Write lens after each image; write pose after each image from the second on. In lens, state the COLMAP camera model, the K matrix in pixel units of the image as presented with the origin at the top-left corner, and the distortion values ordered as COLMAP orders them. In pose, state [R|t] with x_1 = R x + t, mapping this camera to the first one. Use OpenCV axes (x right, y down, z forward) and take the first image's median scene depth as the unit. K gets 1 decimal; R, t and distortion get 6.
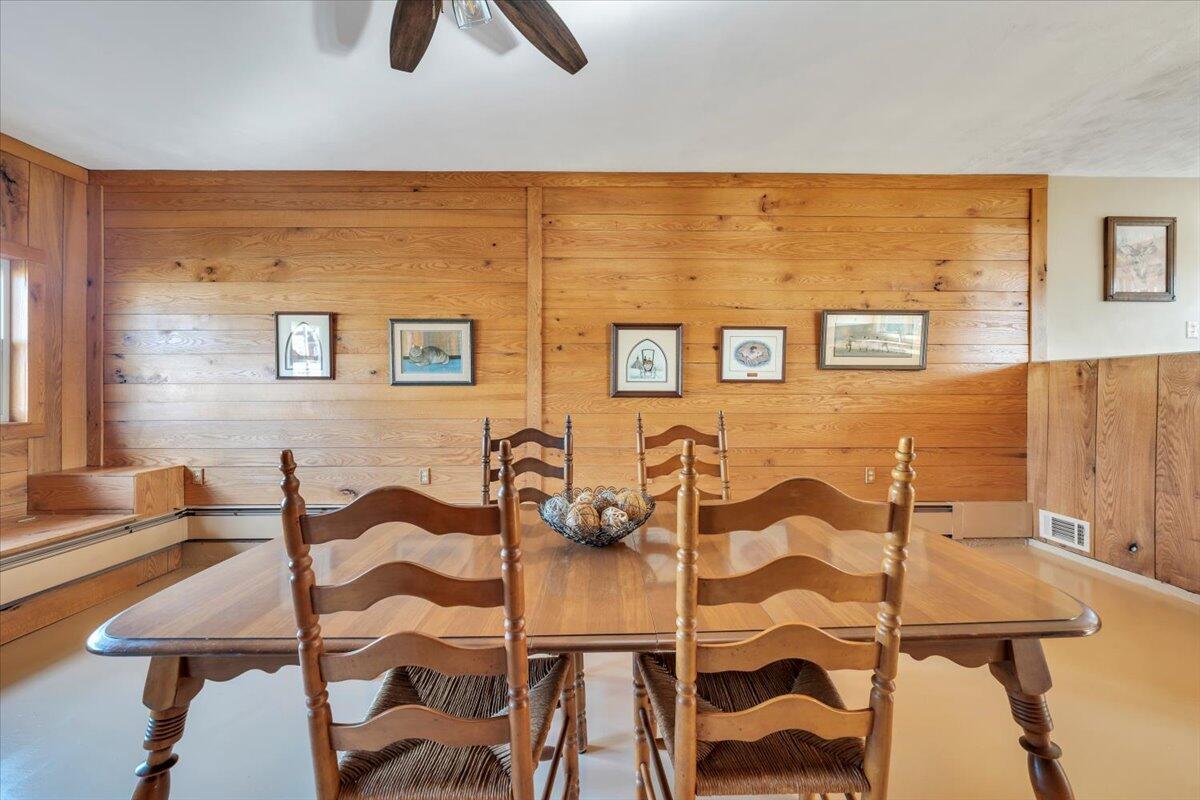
lens RADIAL K [[412.7, 0, 597.8], [0, 412.7, 395.8], [0, 0, 1]] dist [-0.003049, 0.000281]
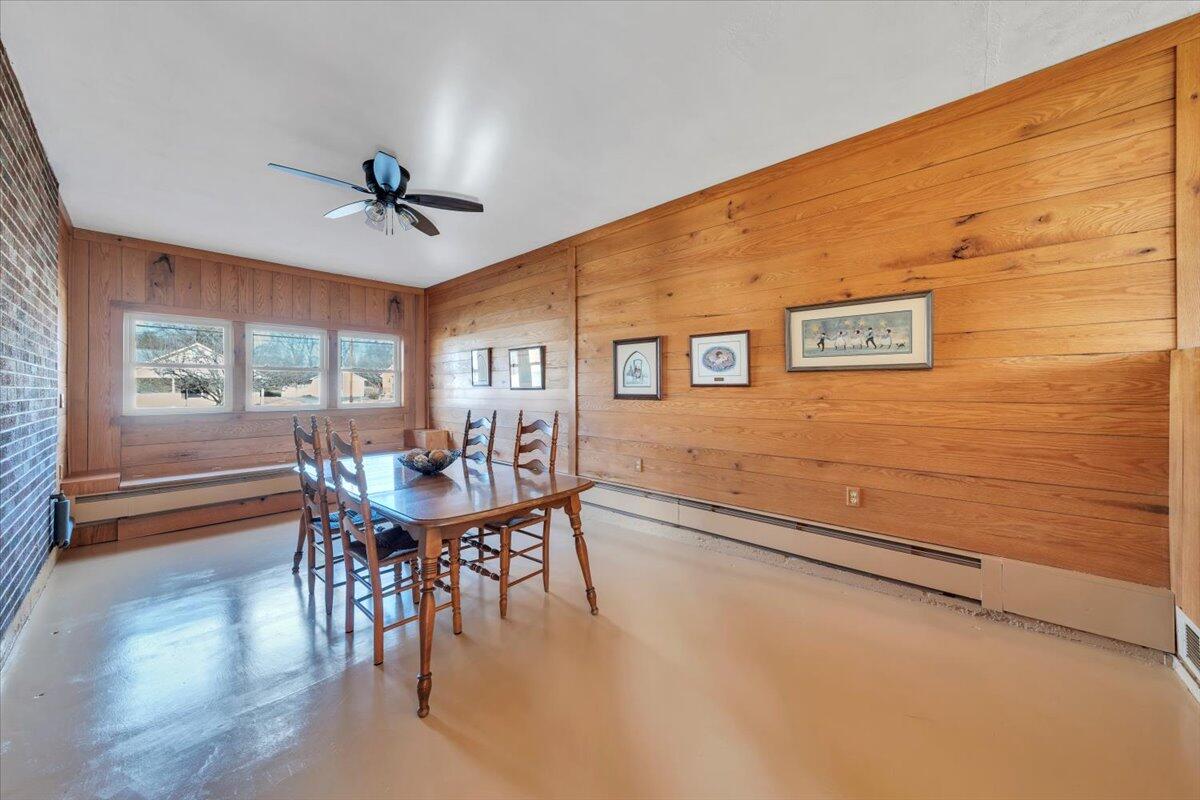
lens RADIAL K [[412.7, 0, 601.4], [0, 412.7, 392.0], [0, 0, 1]] dist [-0.003049, 0.000281]
pose [[0.739146, 0.002909, -0.673538, 0.853550], [-0.005076, 0.999986, -0.001252, -0.016370], [0.673526, 0.004344, 0.739151, 0.039520]]
